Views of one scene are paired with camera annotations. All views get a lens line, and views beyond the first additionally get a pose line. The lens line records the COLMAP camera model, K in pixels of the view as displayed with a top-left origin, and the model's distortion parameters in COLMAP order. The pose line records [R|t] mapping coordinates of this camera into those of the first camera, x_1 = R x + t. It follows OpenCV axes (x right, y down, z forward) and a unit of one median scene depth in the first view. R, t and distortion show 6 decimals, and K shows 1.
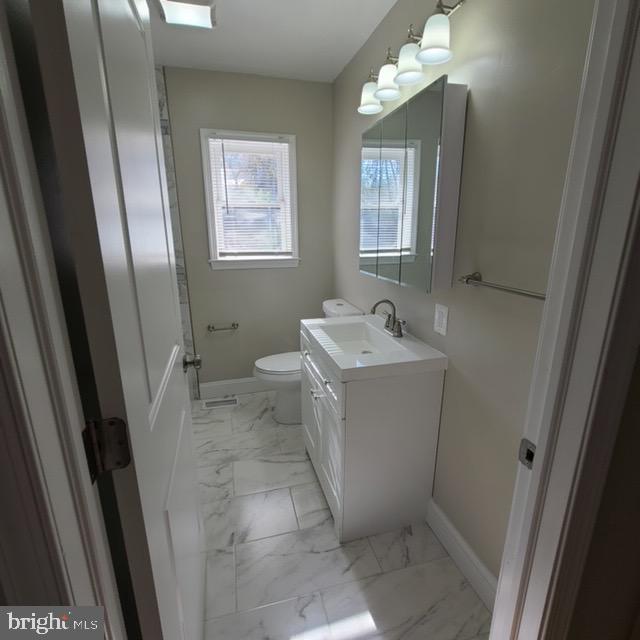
lens RADIAL K [[351.4, 0, 322.9], [0, 351.4, 321.0], [0, 0, 1]] dist [0.002279, -0.001703]
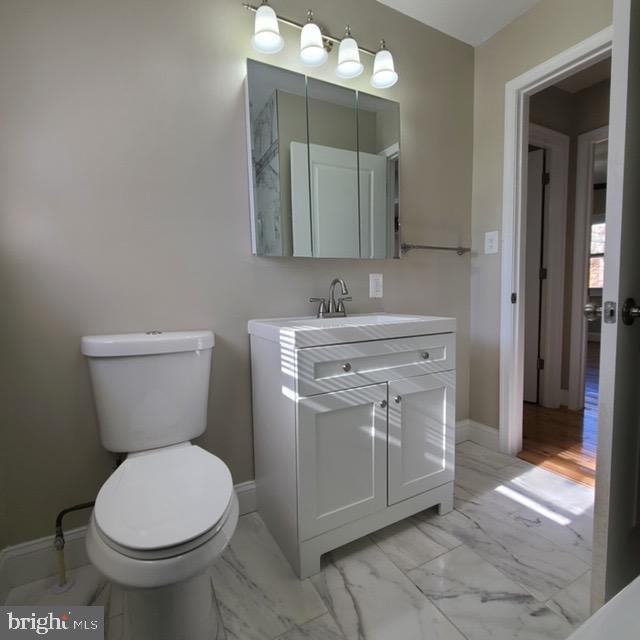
lens RADIAL K [[351.4, 0, 321.2], [0, 351.4, 319.3], [0, 0, 1]] dist [0.002279, -0.001703]
pose [[-0.225637, -0.079640, 0.970951, -0.494927], [0.277980, 0.949956, 0.142517, -0.073064], [-0.933710, 0.302062, -0.192207, 0.871118]]
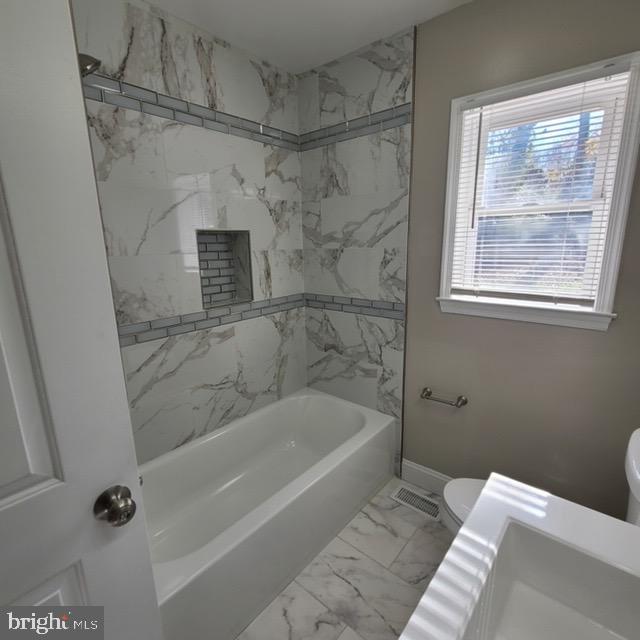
lens RADIAL K [[351.4, 0, 321.2], [0, 351.4, 320.2], [0, 0, 1]] dist [0.002279, -0.001703]
pose [[0.558422, 0.176497, -0.810564, 0.110601], [-0.199550, 0.976993, 0.075259, -0.142339], [0.805198, 0.119722, 0.580794, 0.451670]]
